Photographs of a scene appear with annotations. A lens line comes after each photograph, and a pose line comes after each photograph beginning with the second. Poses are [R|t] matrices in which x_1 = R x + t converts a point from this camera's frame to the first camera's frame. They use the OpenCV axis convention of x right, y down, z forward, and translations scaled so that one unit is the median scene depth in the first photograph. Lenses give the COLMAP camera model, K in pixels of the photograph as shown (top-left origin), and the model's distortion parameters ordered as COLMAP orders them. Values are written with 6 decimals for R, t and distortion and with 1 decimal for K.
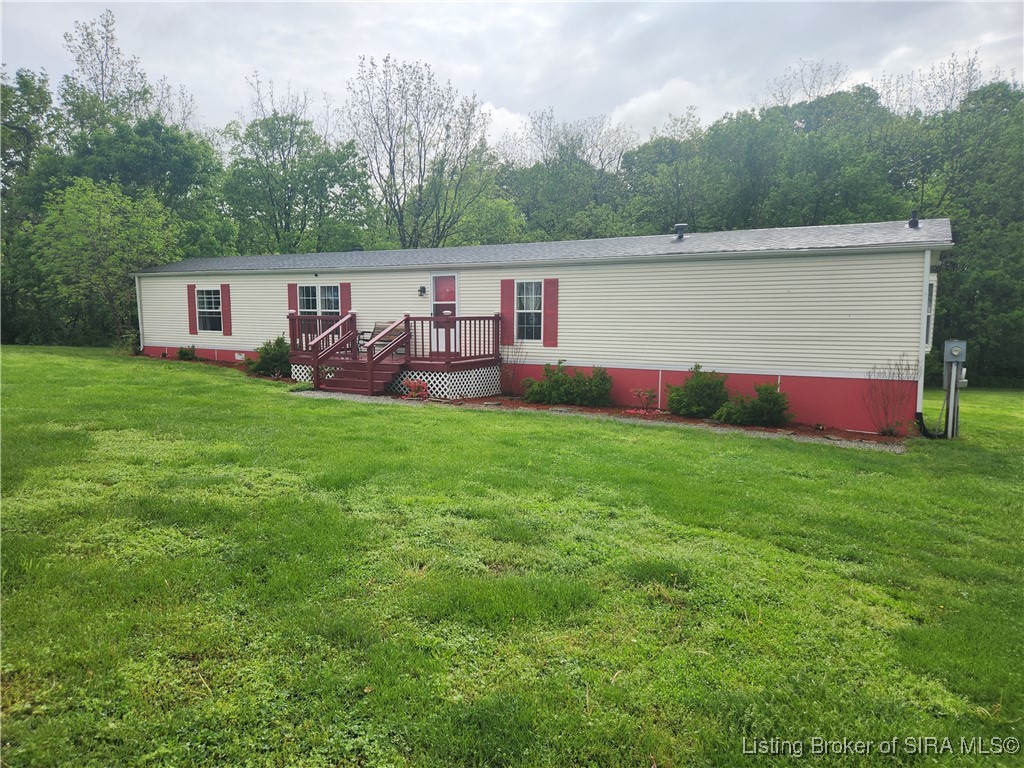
lens RADIAL K [[688.8, 0, 509.5], [0, 688.8, 389.7], [0, 0, 1]] dist [0.080176, -0.061632]
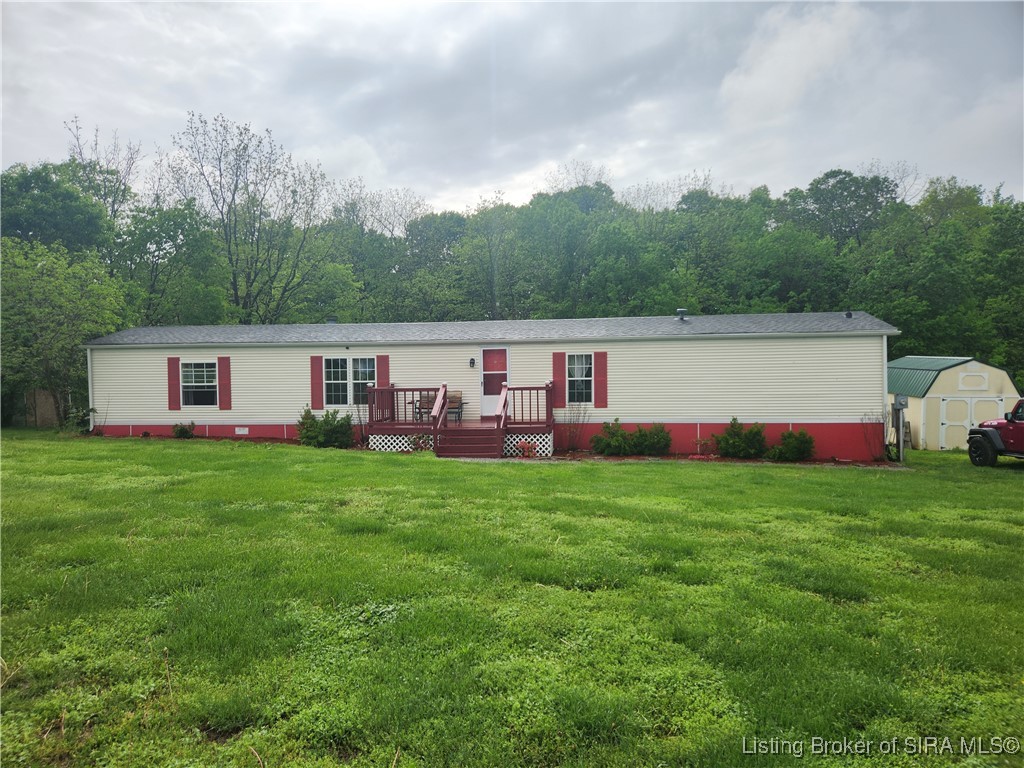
lens RADIAL K [[688.8, 0, 509.5], [0, 688.8, 389.7], [0, 0, 1]] dist [0.080176, -0.061632]
pose [[0.925050, -0.029694, 0.378684, -0.506549], [0.059697, 0.995916, -0.067736, -0.021006], [-0.375126, 0.085266, 0.923044, -0.044347]]
